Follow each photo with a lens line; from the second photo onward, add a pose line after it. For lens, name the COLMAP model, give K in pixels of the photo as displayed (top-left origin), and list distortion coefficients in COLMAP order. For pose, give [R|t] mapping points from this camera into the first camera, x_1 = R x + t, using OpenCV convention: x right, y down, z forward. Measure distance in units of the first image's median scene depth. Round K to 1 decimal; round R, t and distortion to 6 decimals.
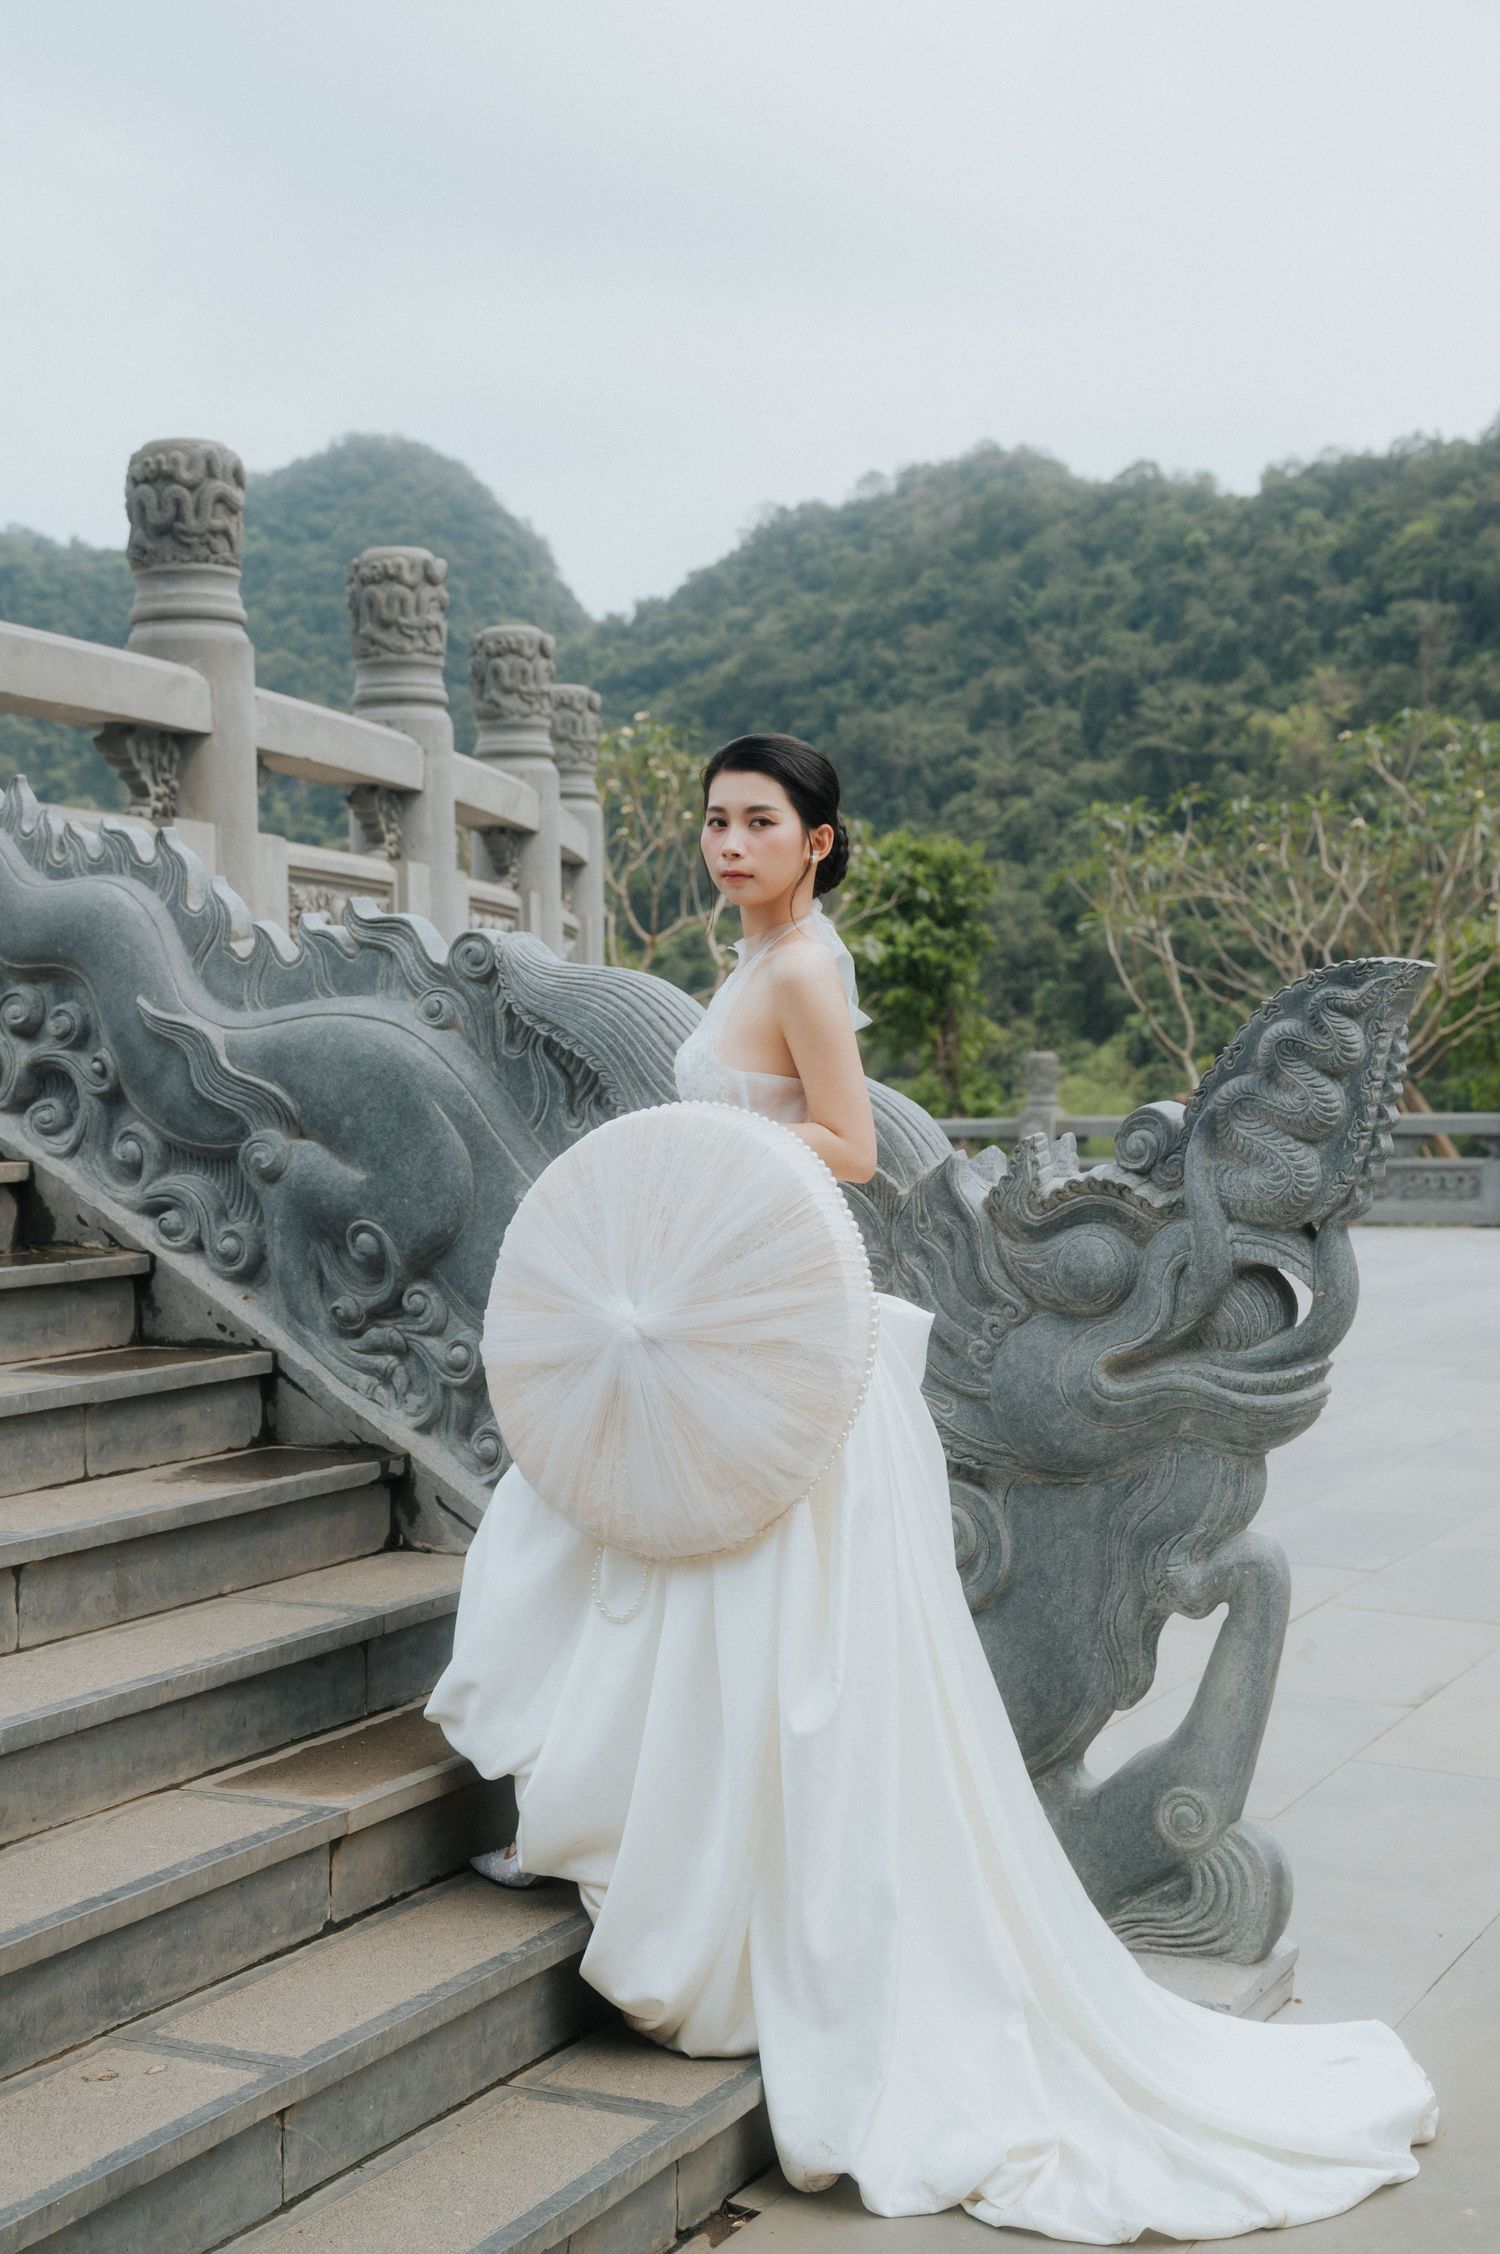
lens RADIAL K [[3053.5, 0, 788.9], [0, 3053.5, 1086.8], [0, 0, 1]] dist [0.024991, 0.000000]
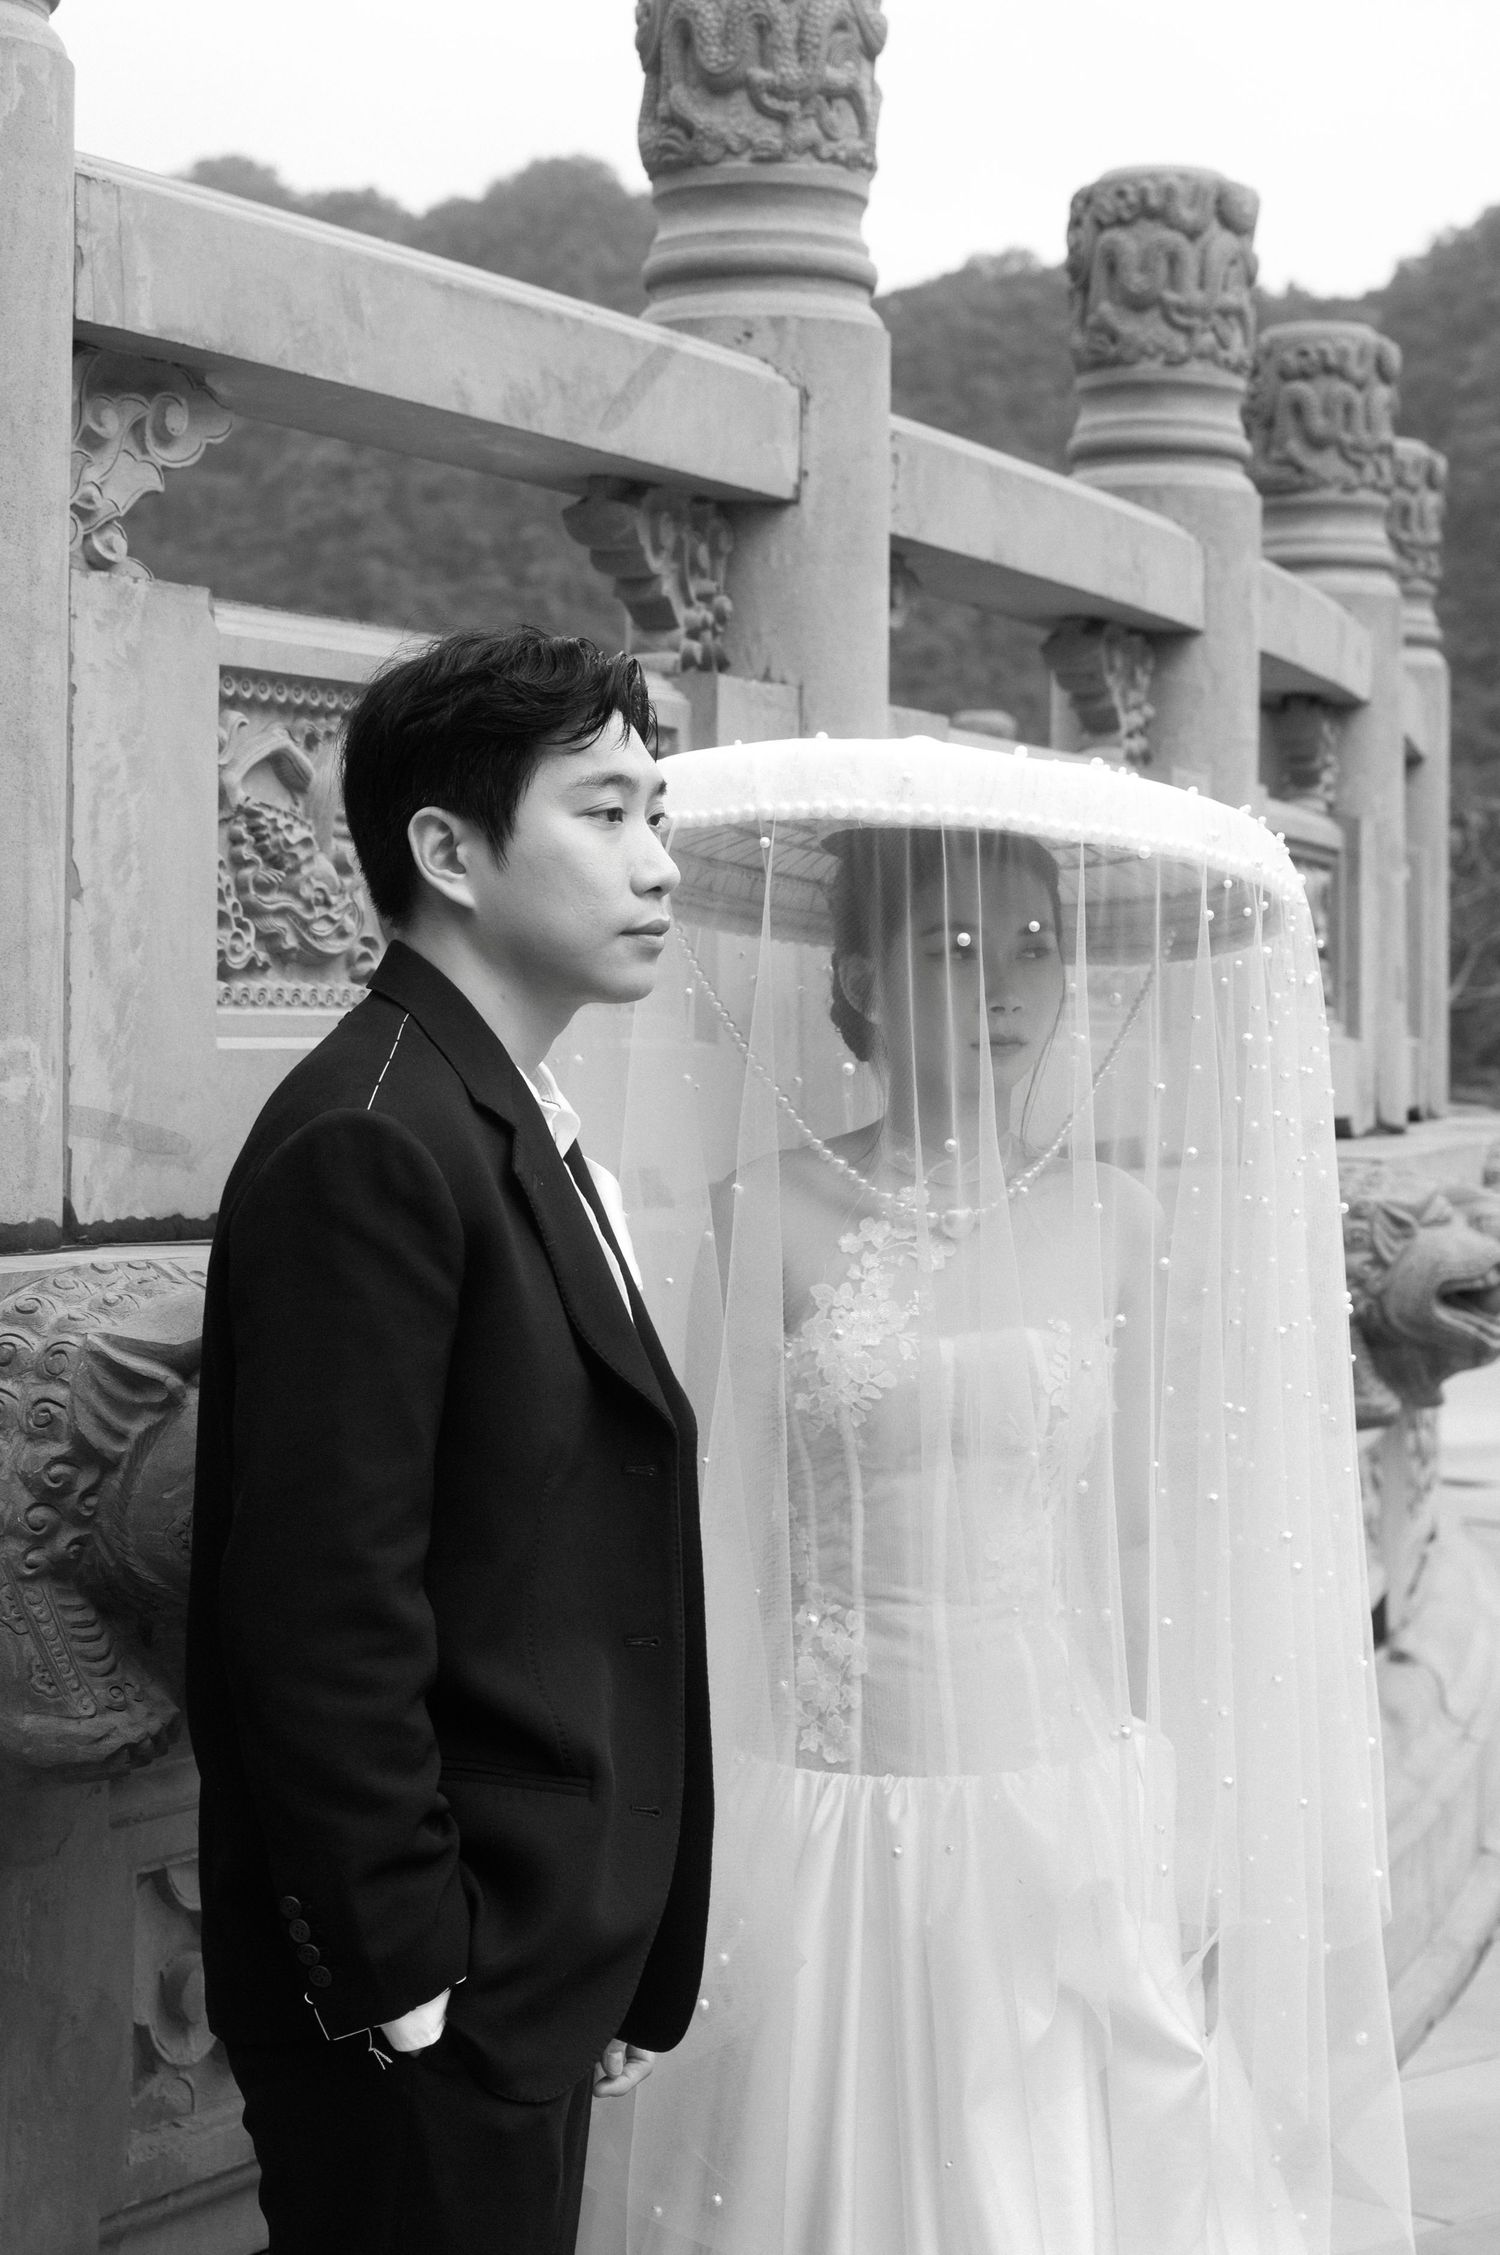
lens RADIAL K [[4430.6, 0, 792.0], [0, 4430.6, 972.7], [0, 0, 1]] dist [-0.139111, 0.000000]
pose [[0.943016, 0.017908, -0.332264, 0.111445], [-0.024595, 0.999571, -0.015929, -0.036217], [0.331836, 0.023194, 0.943052, 0.794089]]
